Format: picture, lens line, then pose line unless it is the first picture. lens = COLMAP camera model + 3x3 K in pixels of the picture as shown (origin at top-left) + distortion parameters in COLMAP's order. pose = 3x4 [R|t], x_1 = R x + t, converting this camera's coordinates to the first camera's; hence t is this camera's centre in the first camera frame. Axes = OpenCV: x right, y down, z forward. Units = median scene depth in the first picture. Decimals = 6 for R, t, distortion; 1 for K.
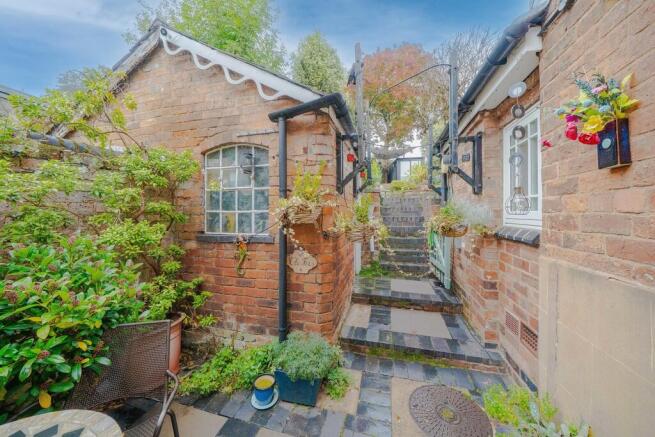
lens RADIAL K [[223.5, 0, 325.3], [0, 223.5, 212.8], [0, 0, 1]] dist [-0.010020, -0.000064]
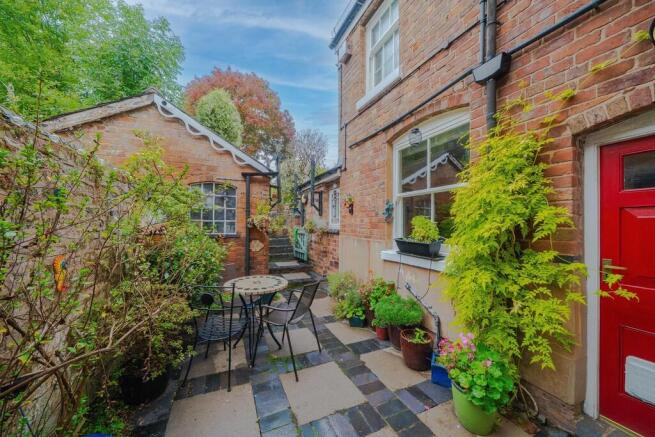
lens RADIAL K [[229.7, 0, 331.2], [0, 229.7, 218.4], [0, 0, 1]] dist [-0.000573, -0.000123]
pose [[0.741589, 0.028225, 0.670261, -0.955301], [-0.010365, 0.999477, -0.030620, 0.021198], [-0.670775, 0.015760, 0.741493, -0.983001]]
